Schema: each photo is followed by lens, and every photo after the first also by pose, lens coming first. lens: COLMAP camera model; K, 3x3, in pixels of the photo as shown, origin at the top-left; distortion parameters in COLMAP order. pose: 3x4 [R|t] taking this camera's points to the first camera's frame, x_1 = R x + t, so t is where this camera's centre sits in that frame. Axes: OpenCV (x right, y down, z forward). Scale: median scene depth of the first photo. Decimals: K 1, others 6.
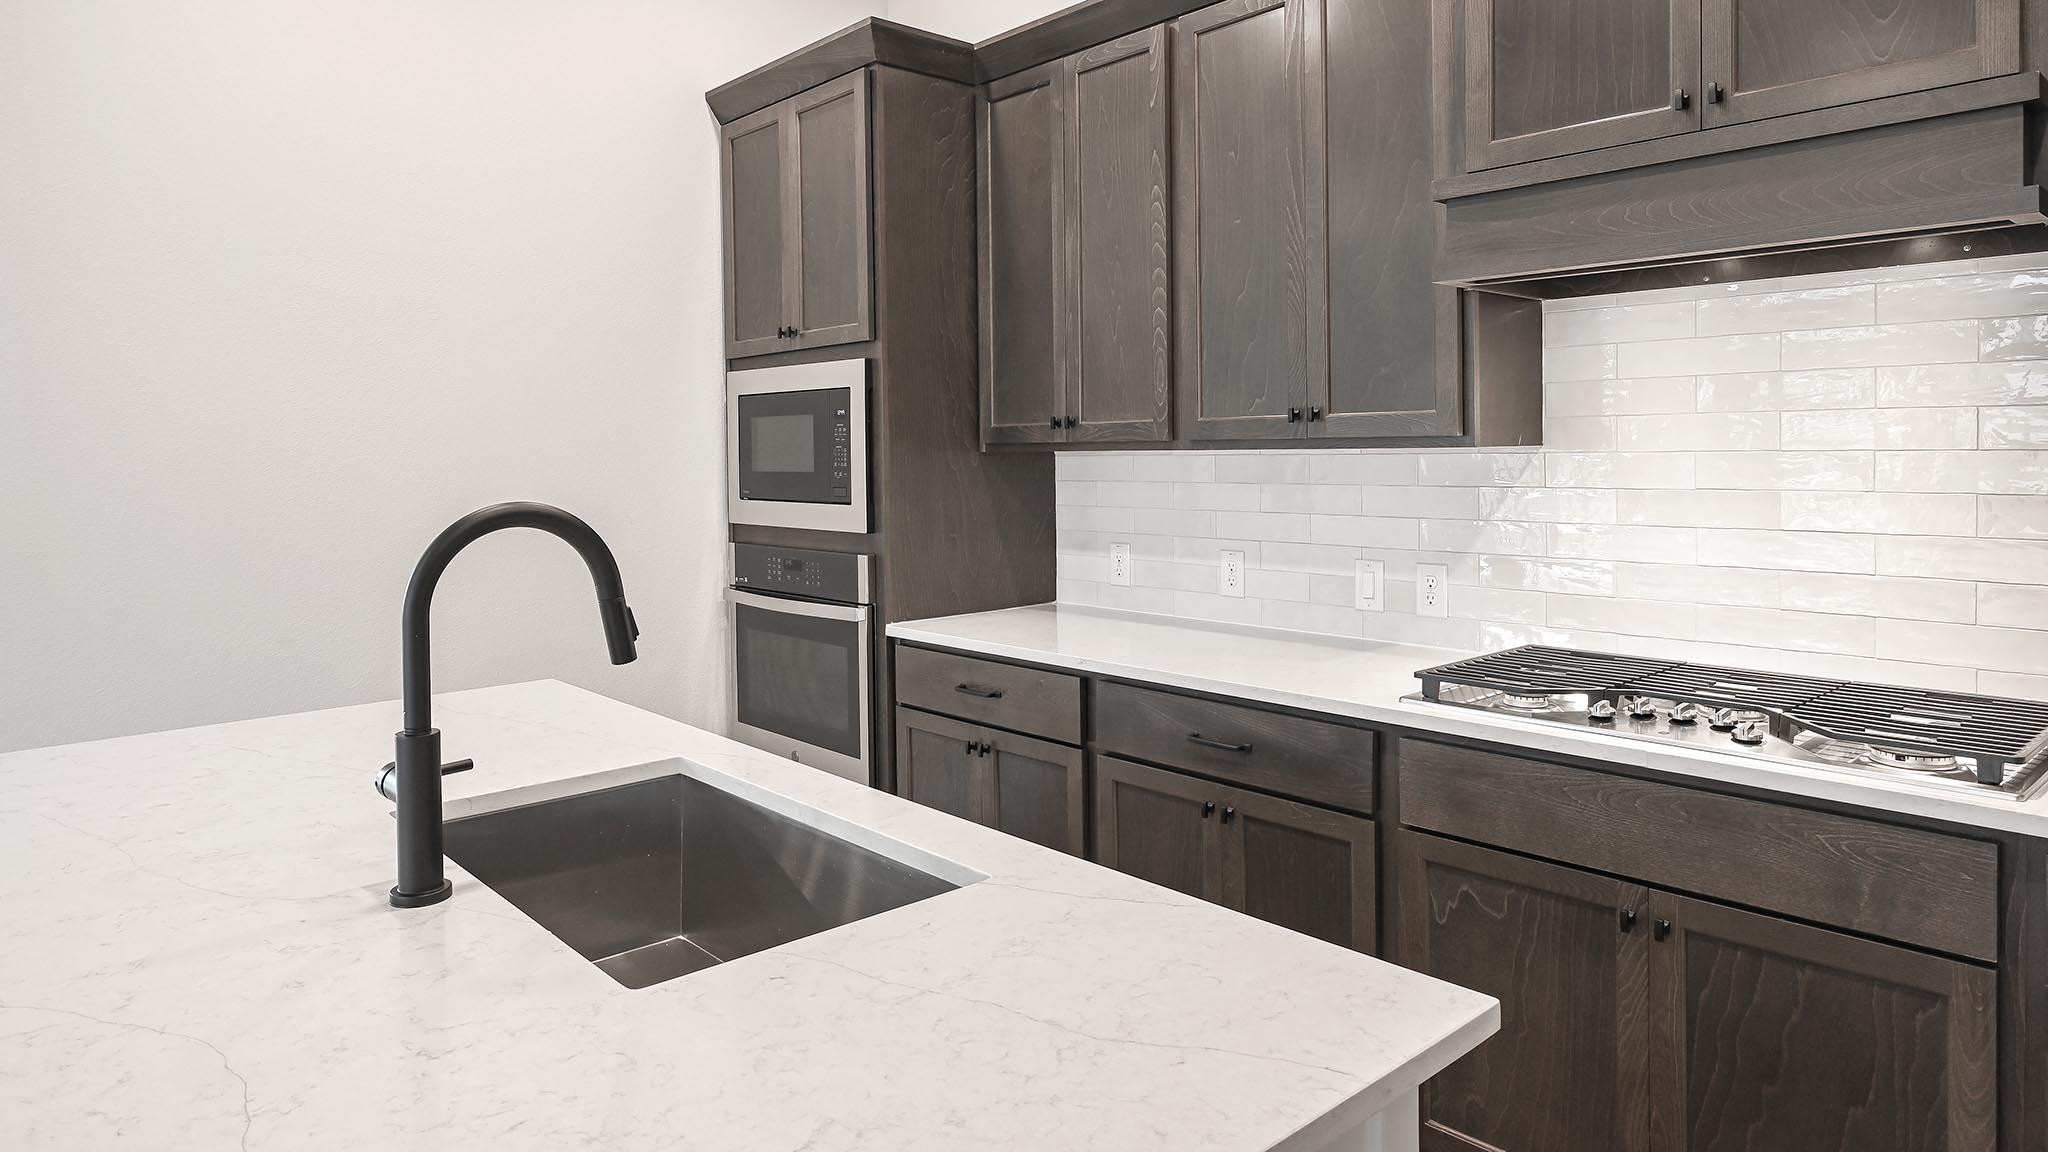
lens RADIAL K [[1240.5, 0, 1024.0], [0, 1240.5, 576.0], [0, 0, 1]] dist [0.003226, -0.000008]
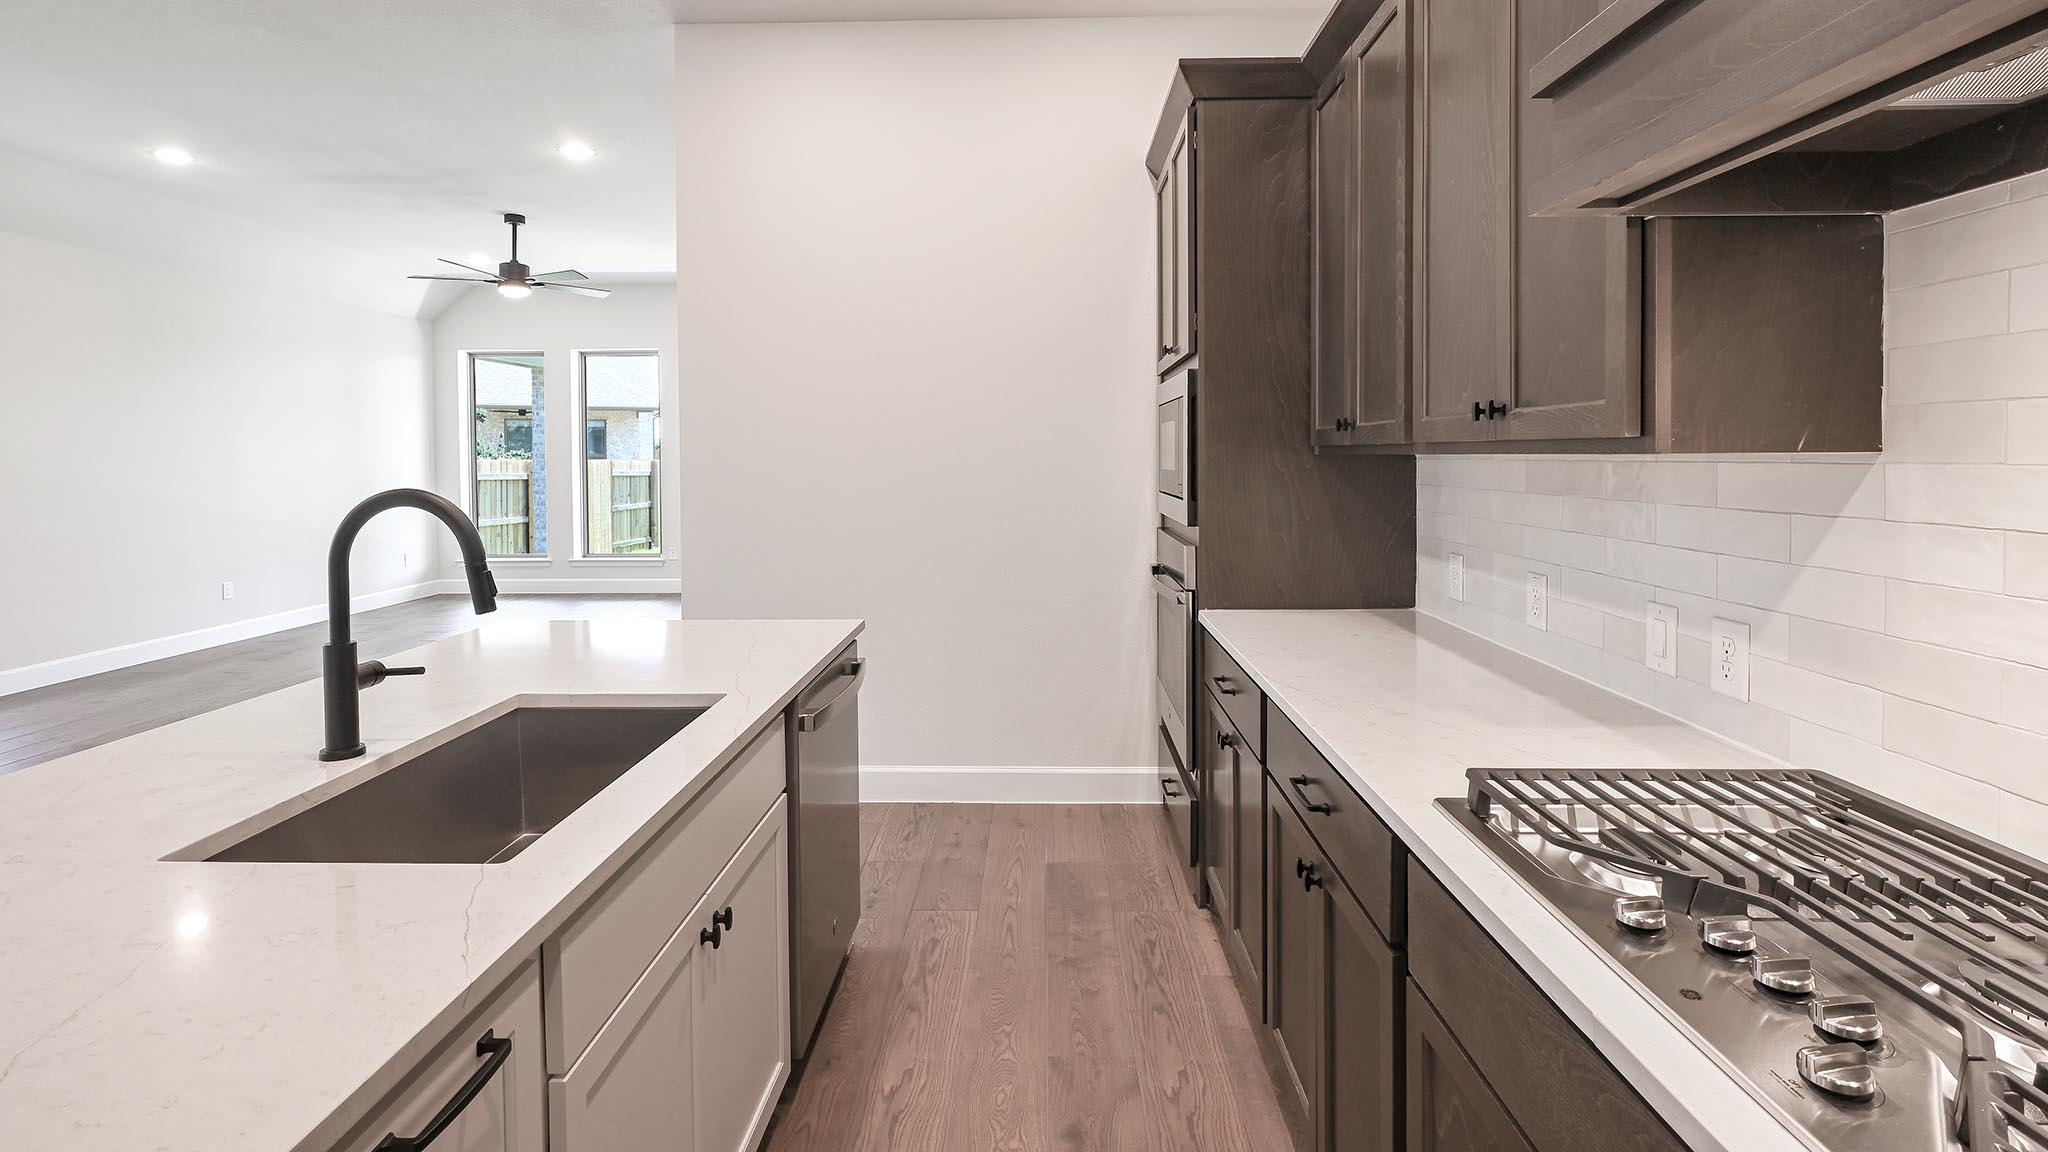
lens RADIAL K [[919.2, 0, 1025.8], [0, 919.2, 534.0], [0, 0, 1]] dist [0.000721, -0.000179]
pose [[0.730067, 0.068012, -0.679983, 0.372936], [-0.075307, 0.996982, 0.018865, -0.036846], [0.679213, 0.037434, 0.732985, 0.336821]]
